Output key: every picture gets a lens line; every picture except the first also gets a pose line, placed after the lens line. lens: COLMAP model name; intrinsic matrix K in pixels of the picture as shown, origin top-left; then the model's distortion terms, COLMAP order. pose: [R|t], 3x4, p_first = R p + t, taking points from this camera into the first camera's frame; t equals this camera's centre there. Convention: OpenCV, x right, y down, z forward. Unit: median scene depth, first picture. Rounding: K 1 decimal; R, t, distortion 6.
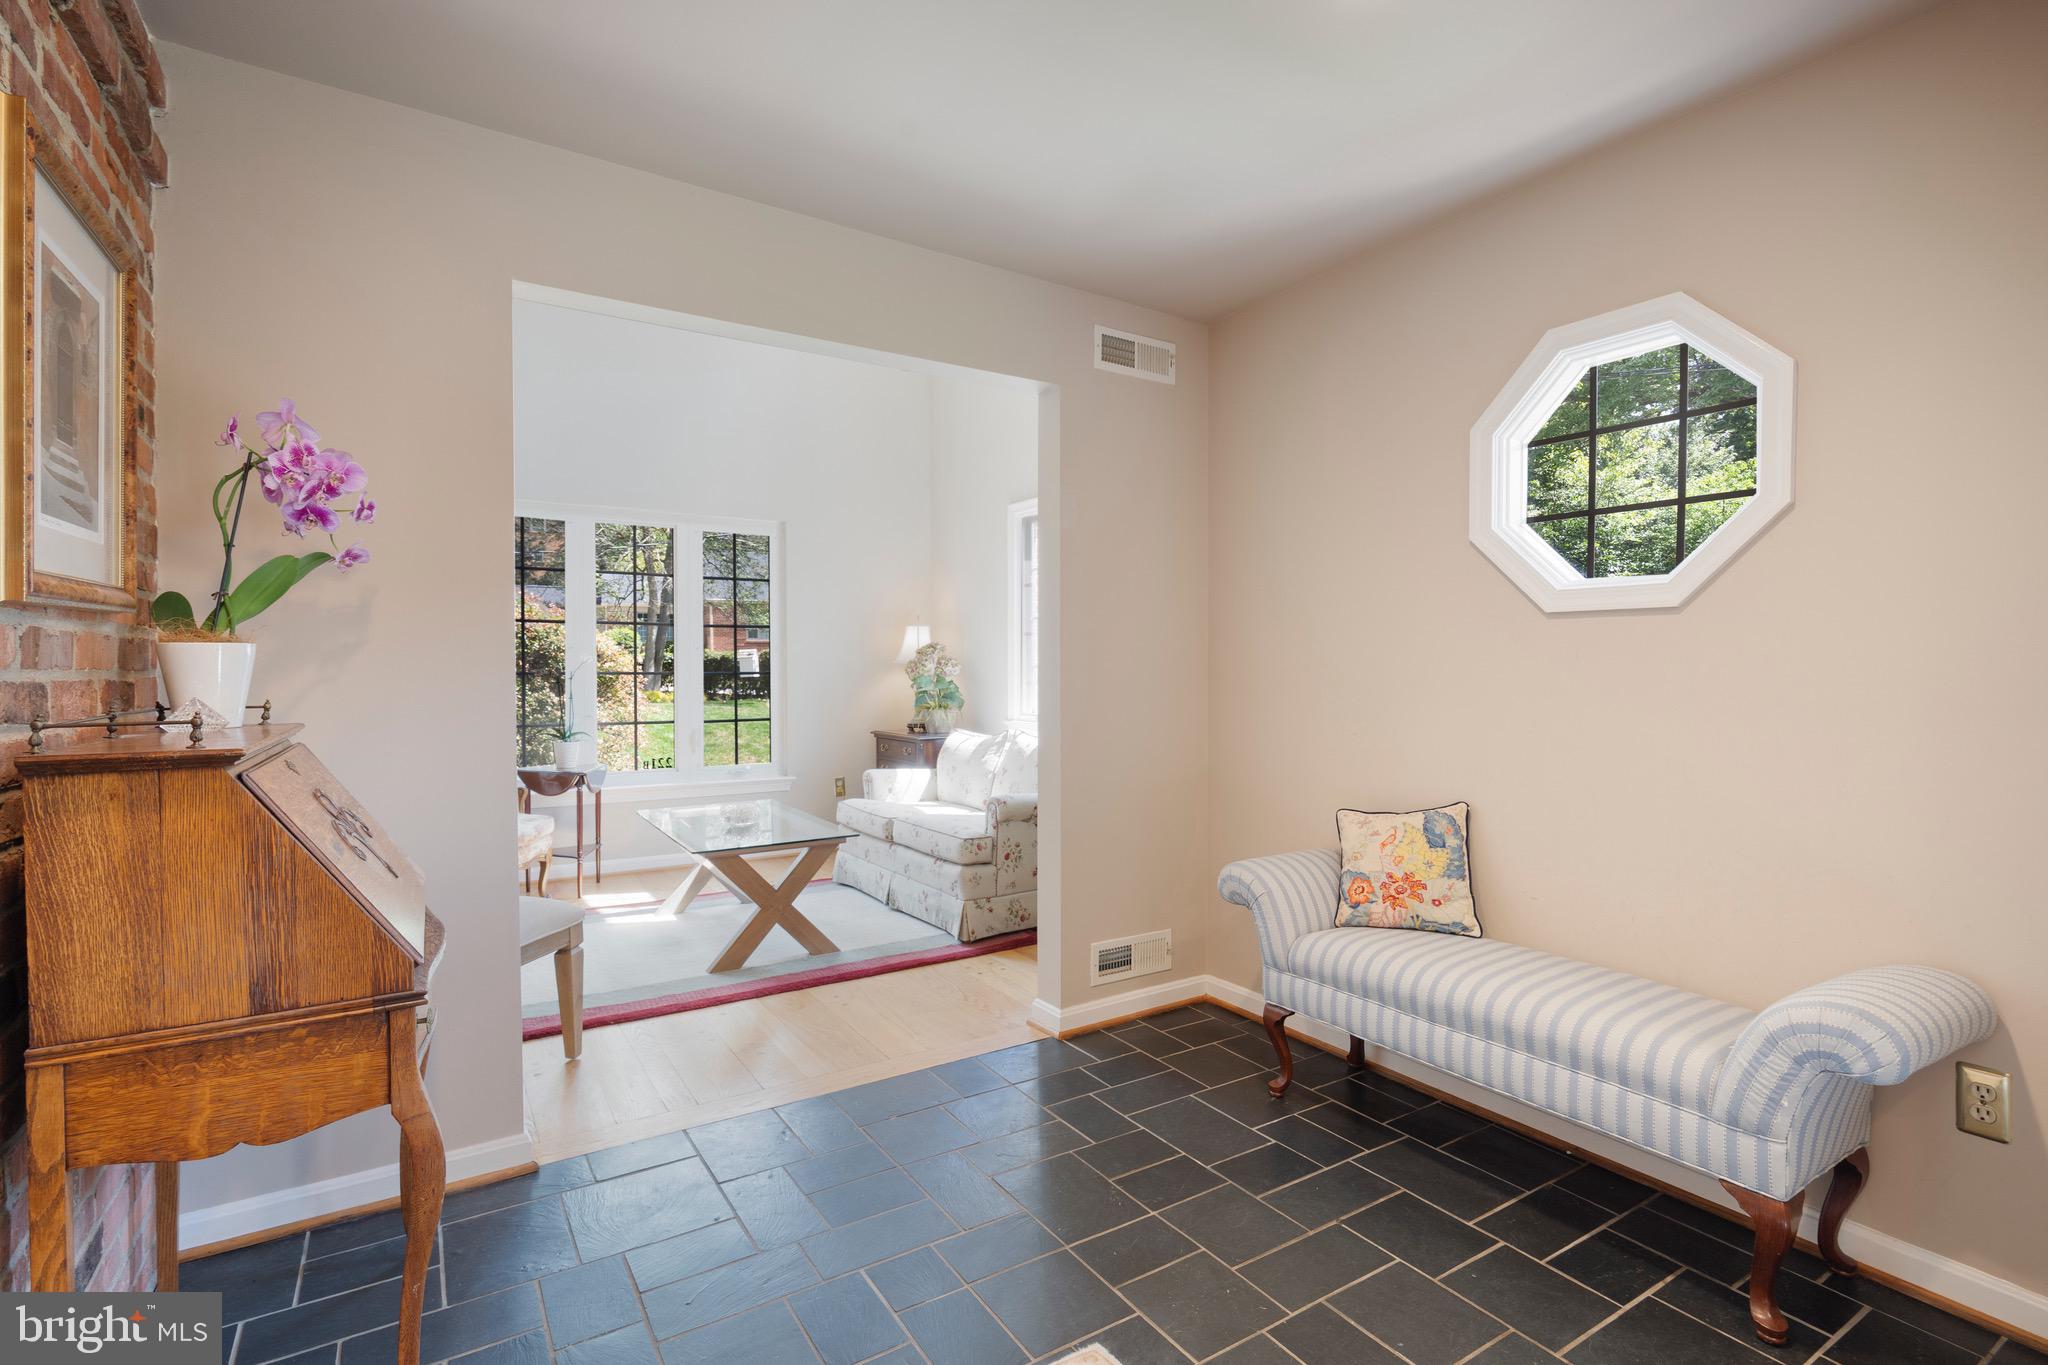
lens RADIAL K [[951.1, 0, 1018.0], [0, 951.1, 674.7], [0, 0, 1]] dist [-0.014825, 0.002944]
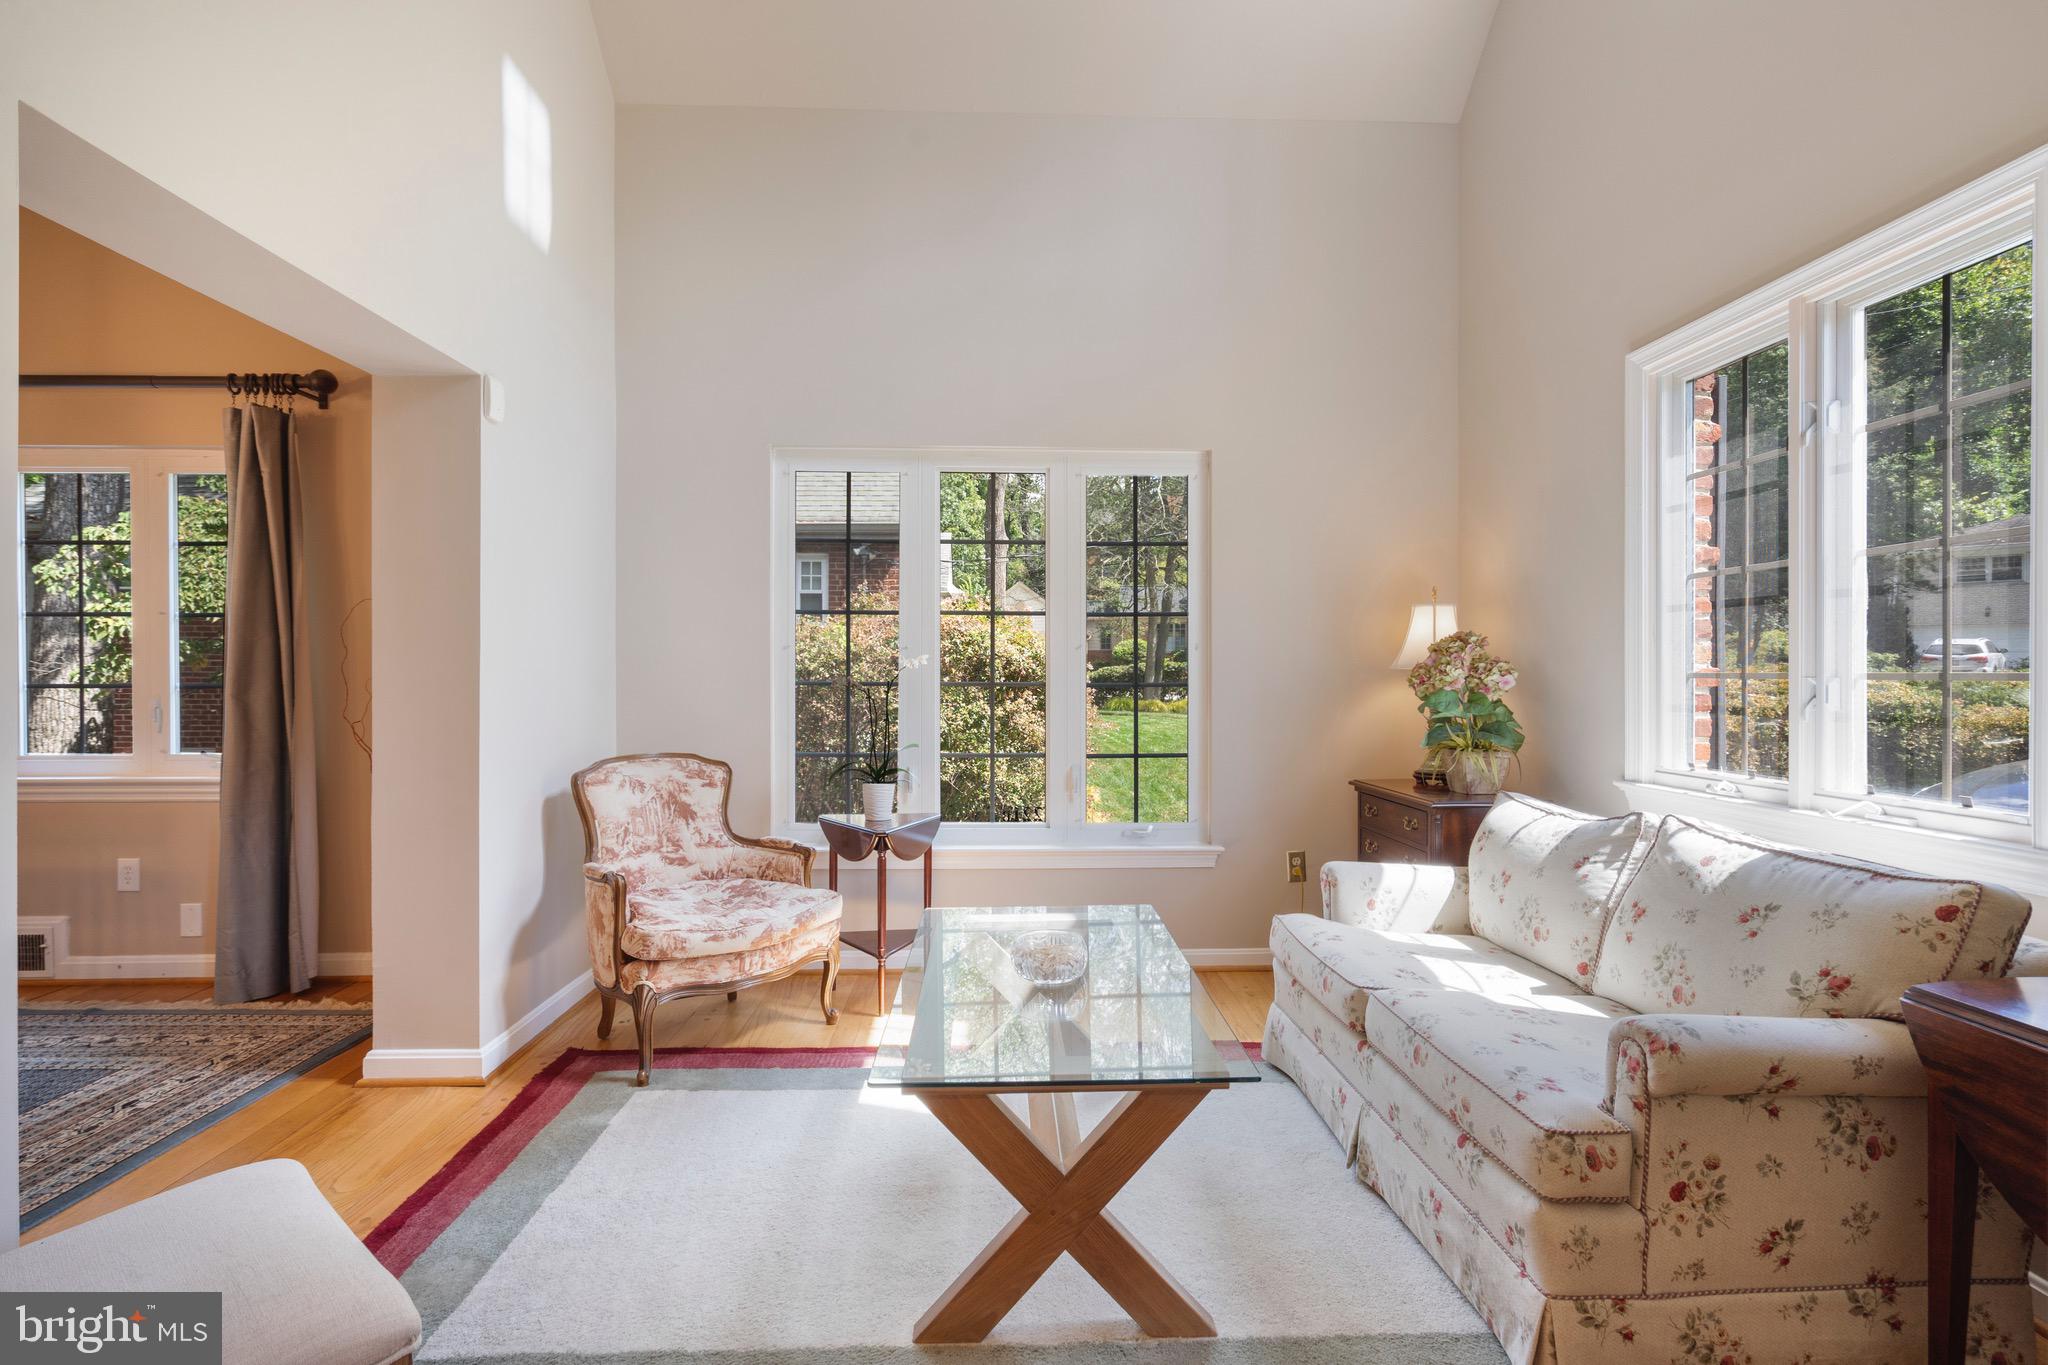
lens RADIAL K [[951.1, 0, 996.4], [0, 951.1, 675.8], [0, 0, 1]] dist [-0.014825, 0.002944]
pose [[0.853324, 0.001458, -0.521379, -0.038464], [-0.006044, 0.999957, -0.007096, -0.002546], [0.521346, 0.009206, 0.853296, 0.452337]]
